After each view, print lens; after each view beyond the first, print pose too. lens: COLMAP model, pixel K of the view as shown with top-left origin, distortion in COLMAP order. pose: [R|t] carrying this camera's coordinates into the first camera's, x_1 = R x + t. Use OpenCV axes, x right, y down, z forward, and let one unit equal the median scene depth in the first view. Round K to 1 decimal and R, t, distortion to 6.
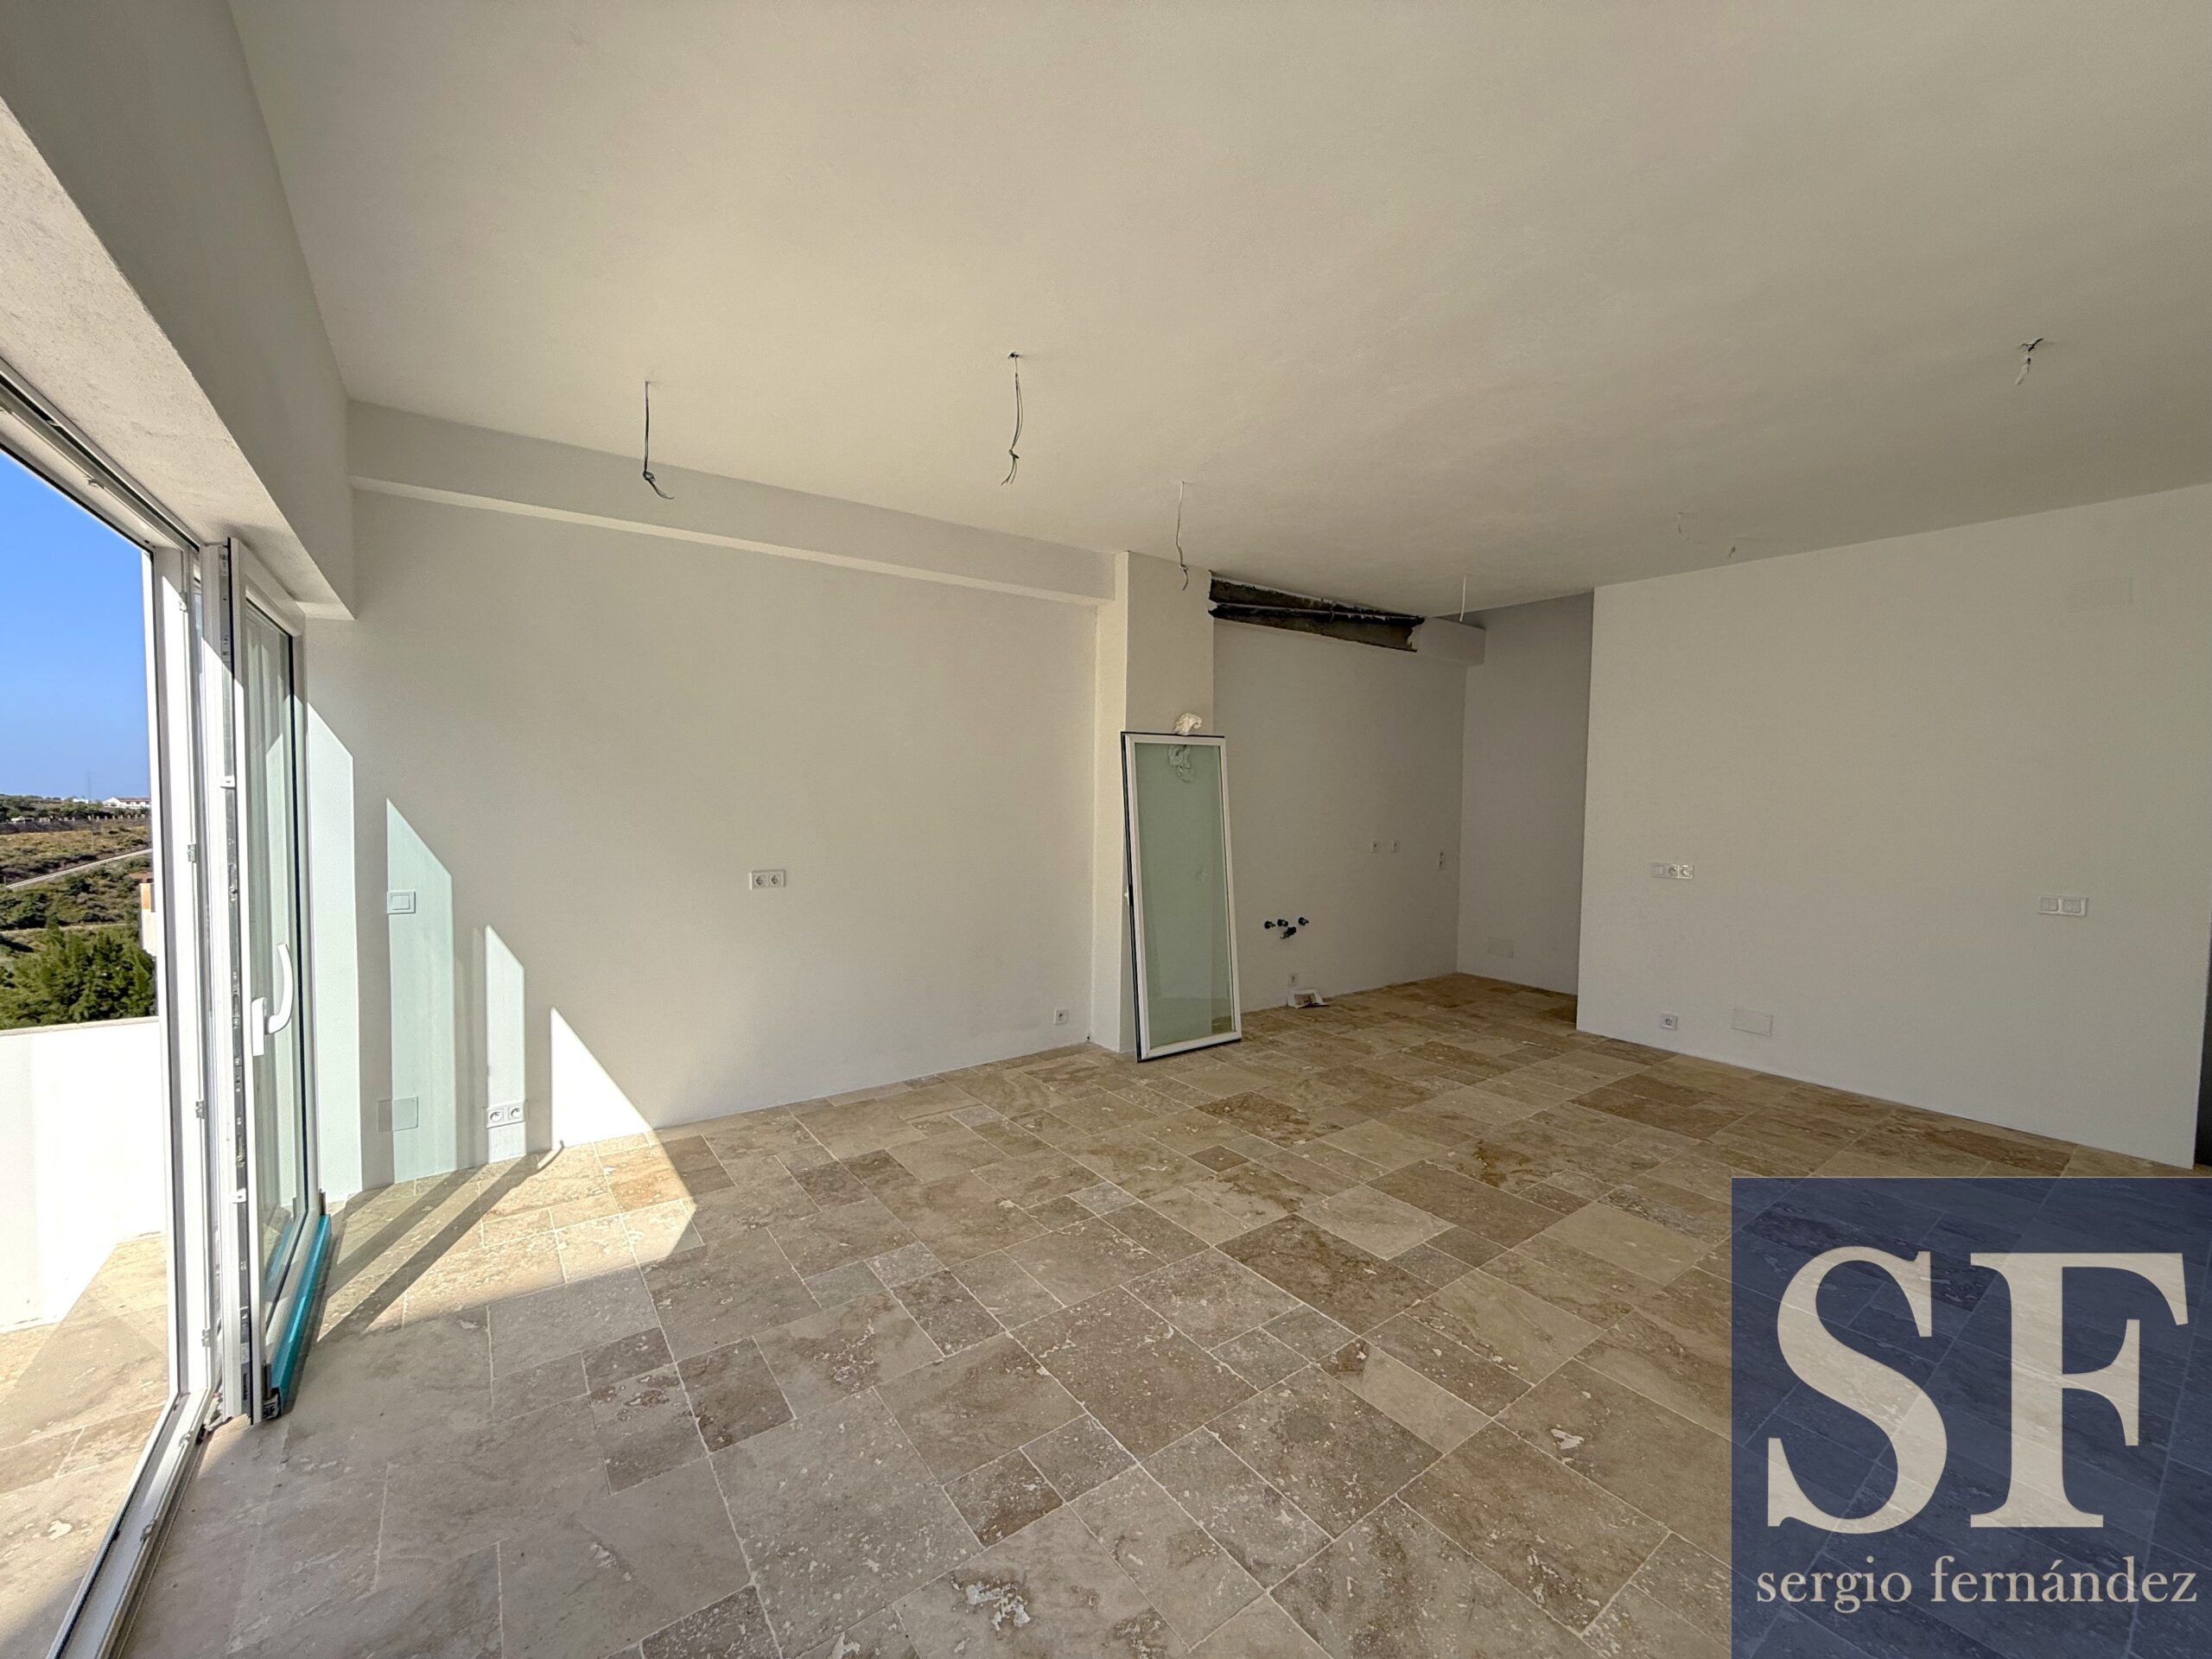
lens RADIAL K [[872.1, 0, 1106.0], [0, 872.1, 829.5], [0, 0, 1]] dist [0.001222, 0.000056]
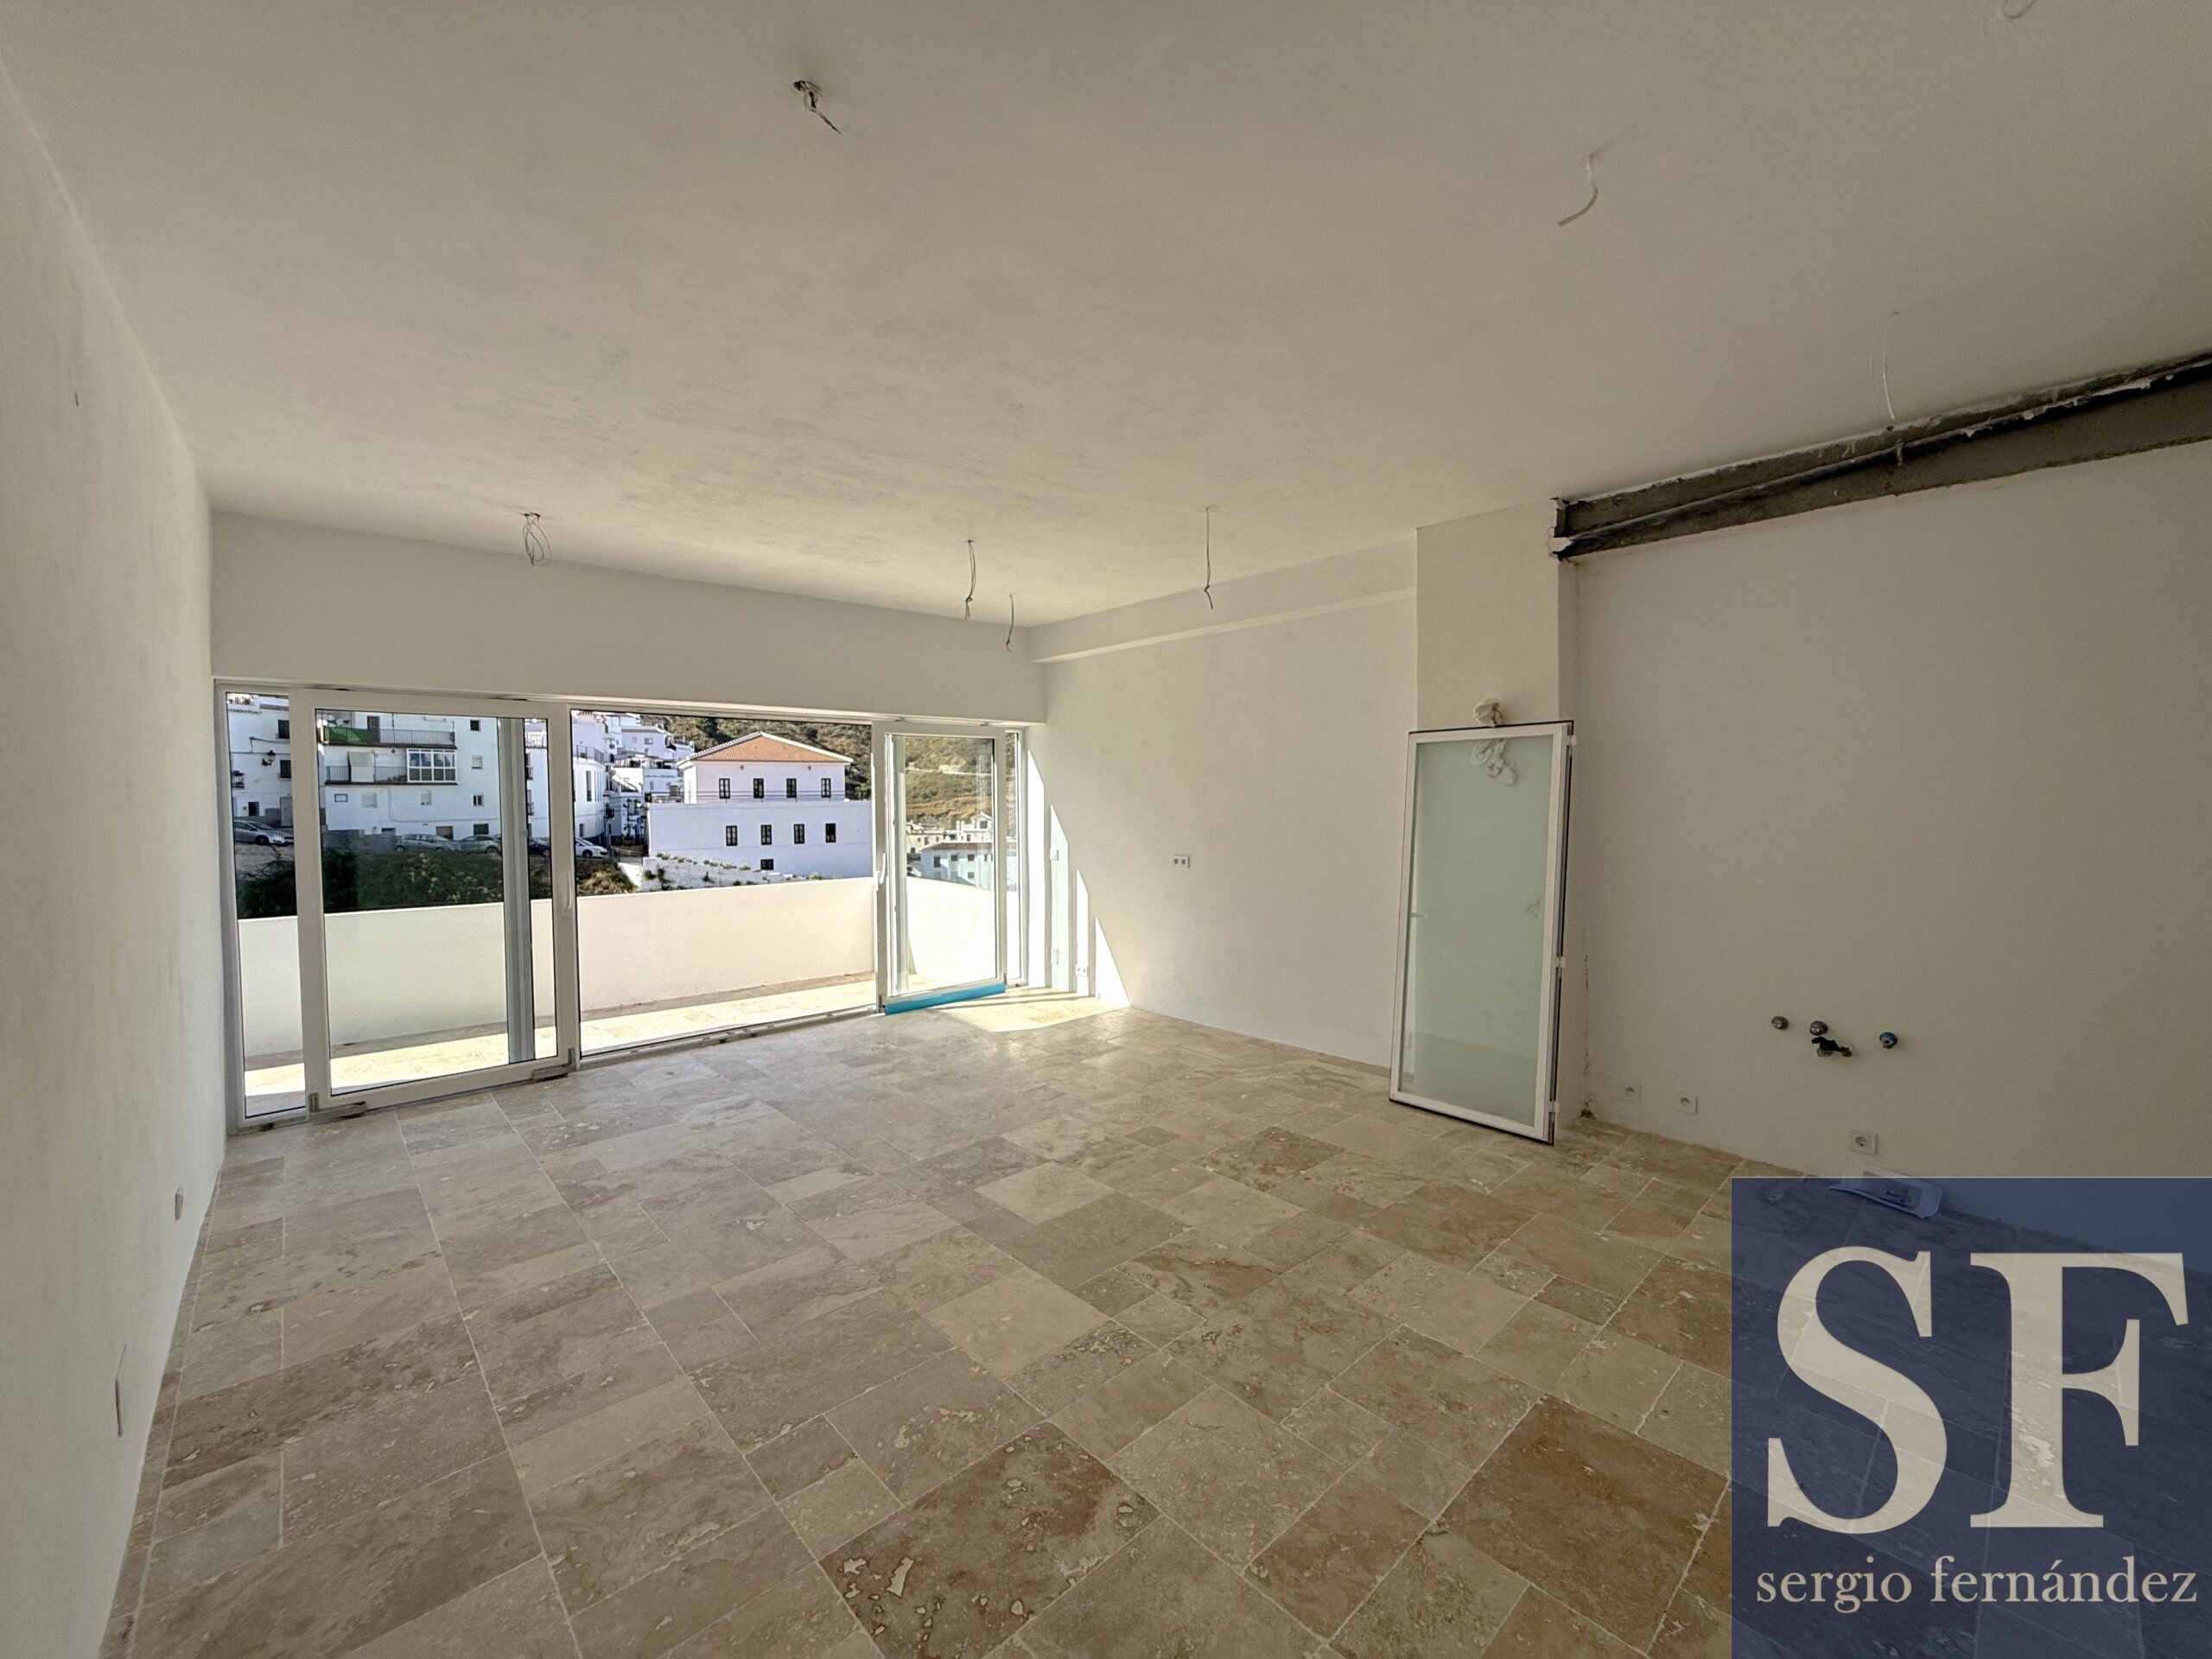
lens RADIAL K [[872.1, 0, 1106.0], [0, 872.1, 829.5], [0, 0, 1]] dist [0.001222, 0.000056]
pose [[0.124838, 0.028314, -0.991773, 1.136474], [-0.038693, 0.998971, 0.023649, -0.027915], [0.991422, 0.035422, 0.125805, 0.754340]]
